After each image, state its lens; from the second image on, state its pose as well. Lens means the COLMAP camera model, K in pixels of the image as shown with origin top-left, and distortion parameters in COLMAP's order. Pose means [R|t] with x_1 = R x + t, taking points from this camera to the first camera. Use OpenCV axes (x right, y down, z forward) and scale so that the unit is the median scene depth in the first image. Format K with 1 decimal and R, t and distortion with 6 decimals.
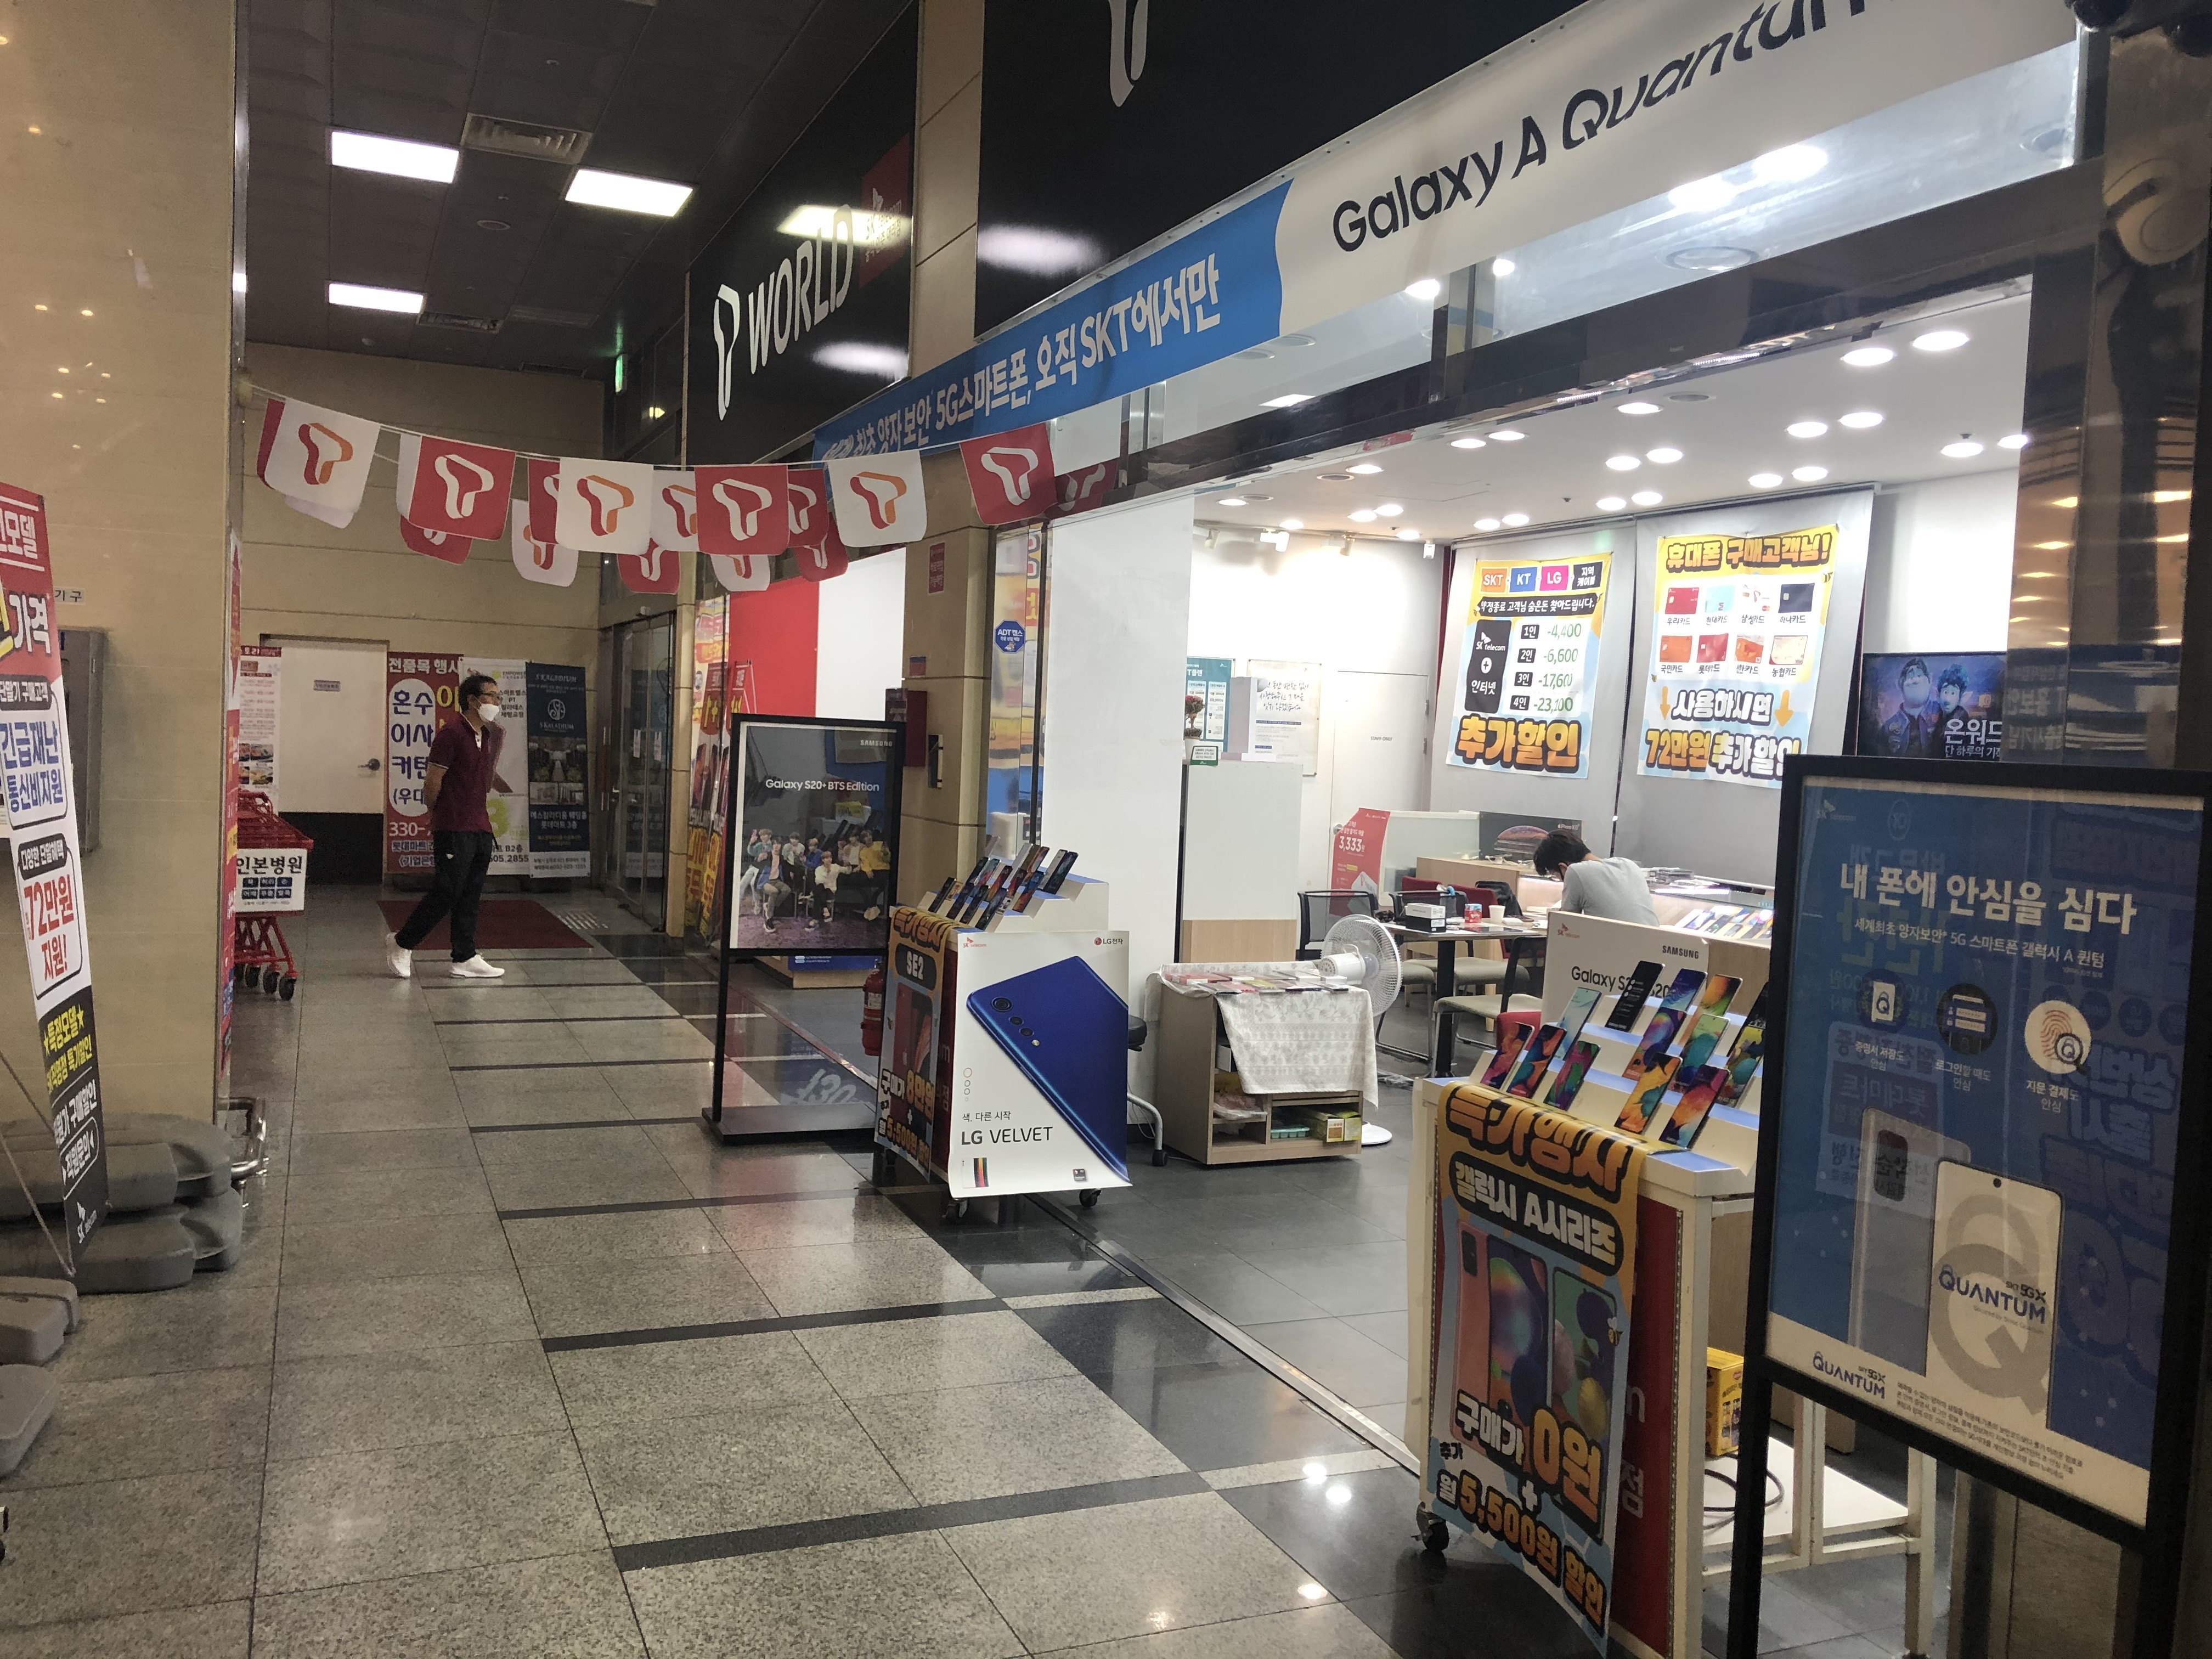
lens RADIAL K [[1613.8, 0, 1100.7], [0, 1613.8, 759.0], [0, 0, 1]] dist [0.004462, -0.079084]
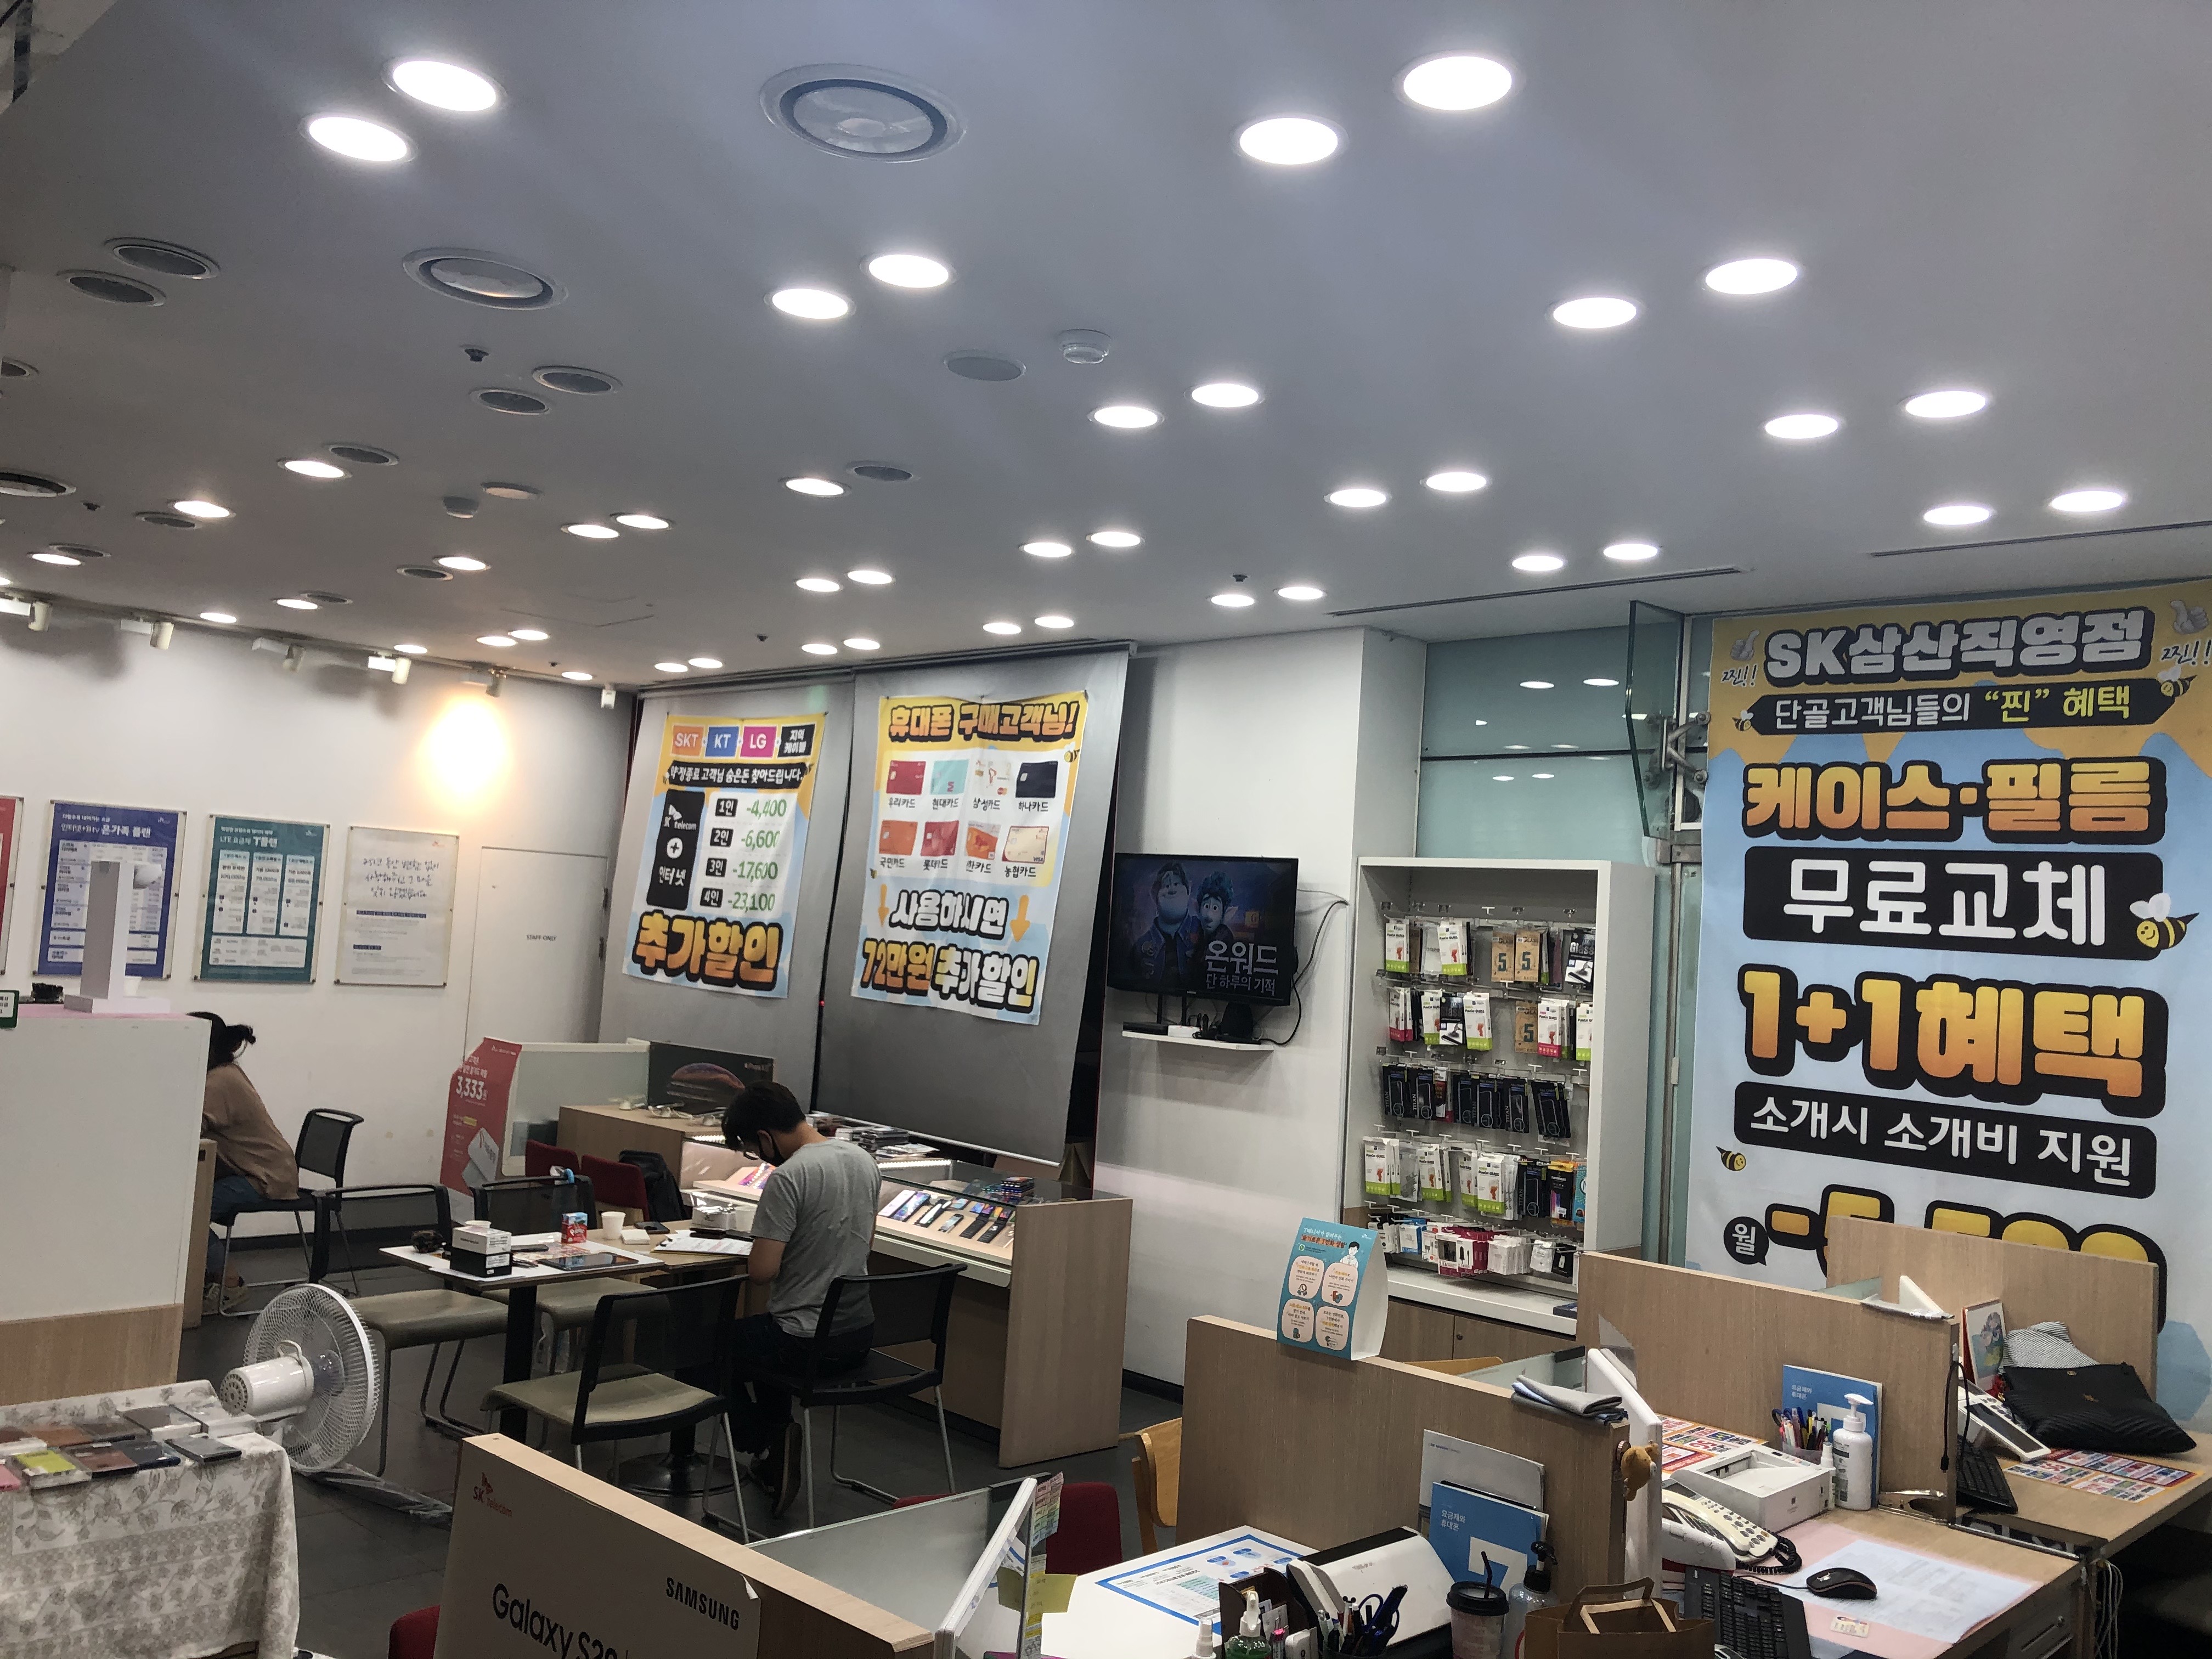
lens RADIAL K [[1613.8, 0, 1100.7], [0, 1613.8, 759.0], [0, 0, 1]] dist [0.004462, -0.079084]
pose [[0.906292, 0.057340, 0.418744, 0.113024], [-0.012449, 0.993946, -0.109161, -0.021311], [-0.422469, 0.093719, 0.901519, 0.238972]]
